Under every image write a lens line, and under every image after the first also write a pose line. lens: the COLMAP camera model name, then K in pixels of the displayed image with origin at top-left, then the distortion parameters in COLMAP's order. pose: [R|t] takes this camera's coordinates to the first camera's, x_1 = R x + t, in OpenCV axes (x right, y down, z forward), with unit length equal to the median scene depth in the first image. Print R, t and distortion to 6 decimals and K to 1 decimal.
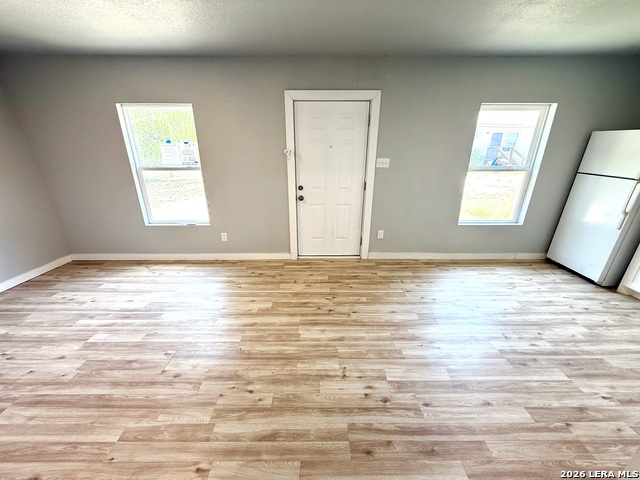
lens RADIAL K [[254.6, 0, 318.6], [0, 254.6, 239.9], [0, 0, 1]] dist [-0.002791, 0.000365]
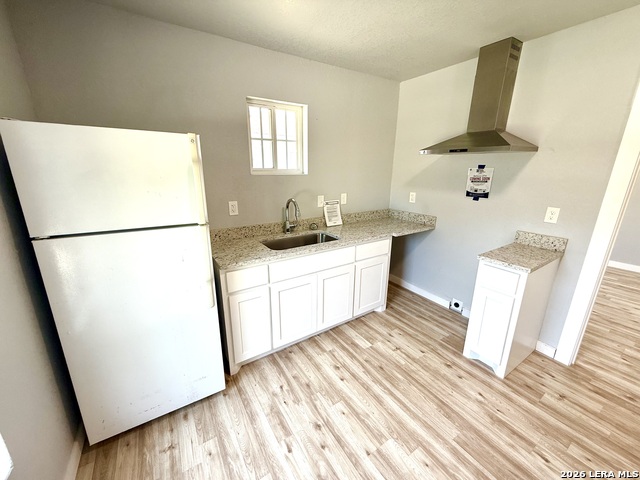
lens RADIAL K [[254.6, 0, 320.0], [0, 254.6, 240.3], [0, 0, 1]] dist [-0.002791, 0.000365]
pose [[-0.537895, -0.233866, 0.809923, 0.645155], [0.287425, 0.852305, 0.436992, -0.362943], [-0.792500, 0.467848, -0.391232, 0.999353]]
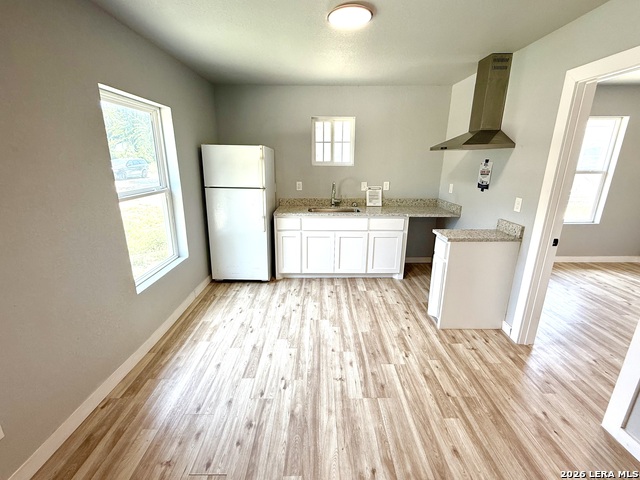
lens RADIAL K [[281.2, 0, 321.1], [0, 281.2, 240.0], [0, 0, 1]] dist [-0.002855, -0.000056]
pose [[-0.002249, -0.277438, 0.960741, -0.033089], [0.340814, 0.903011, 0.261565, -0.258212], [-0.940128, 0.328022, 0.092524, 0.685289]]
